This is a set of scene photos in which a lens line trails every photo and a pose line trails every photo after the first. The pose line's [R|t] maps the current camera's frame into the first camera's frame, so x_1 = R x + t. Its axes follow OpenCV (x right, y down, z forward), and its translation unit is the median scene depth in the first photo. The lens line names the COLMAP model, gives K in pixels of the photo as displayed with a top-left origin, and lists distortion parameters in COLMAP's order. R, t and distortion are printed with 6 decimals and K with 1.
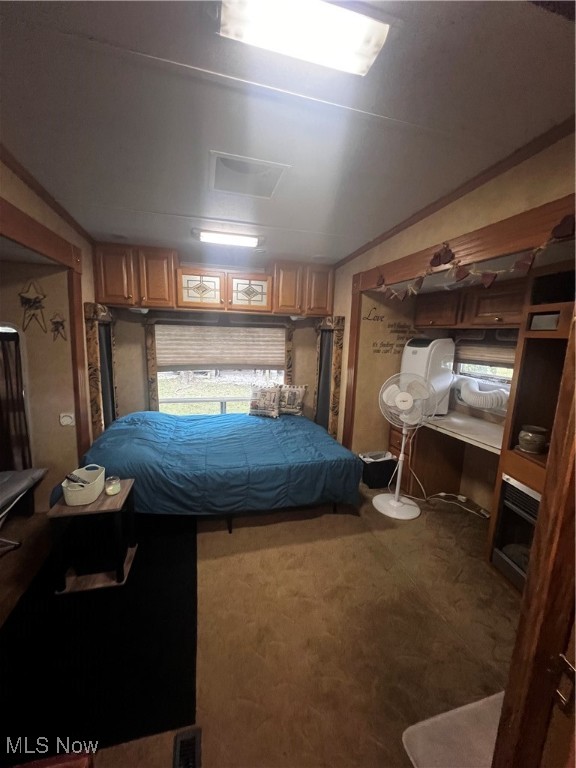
lens RADIAL K [[307.1, 0, 290.4], [0, 307.1, 383.9], [0, 0, 1]] dist [-0.006931, -0.000289]
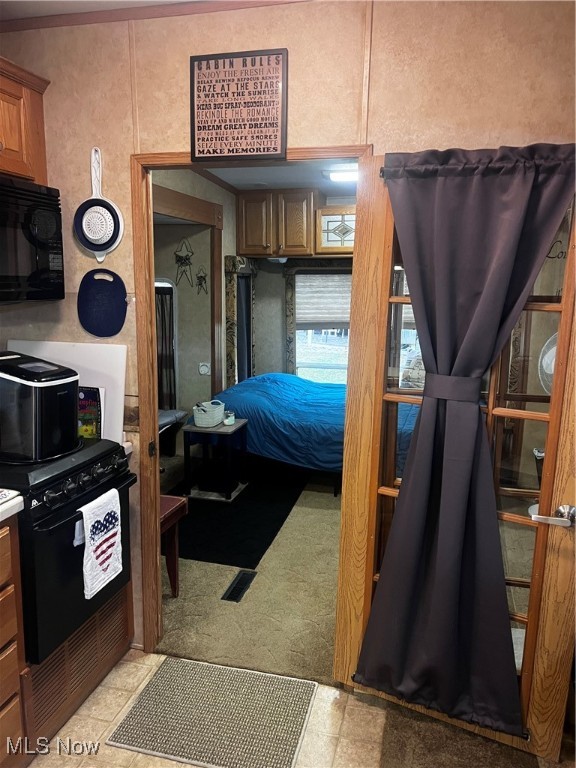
lens RADIAL K [[575.4, 0, 290.6], [0, 575.4, 383.7], [0, 0, 1]] dist [0.037825, -0.039335]
pose [[0.864004, 0.060150, -0.499879, 0.458447], [-0.054627, 0.998176, 0.025692, 0.087679], [0.500513, 0.005109, 0.865714, -0.500965]]
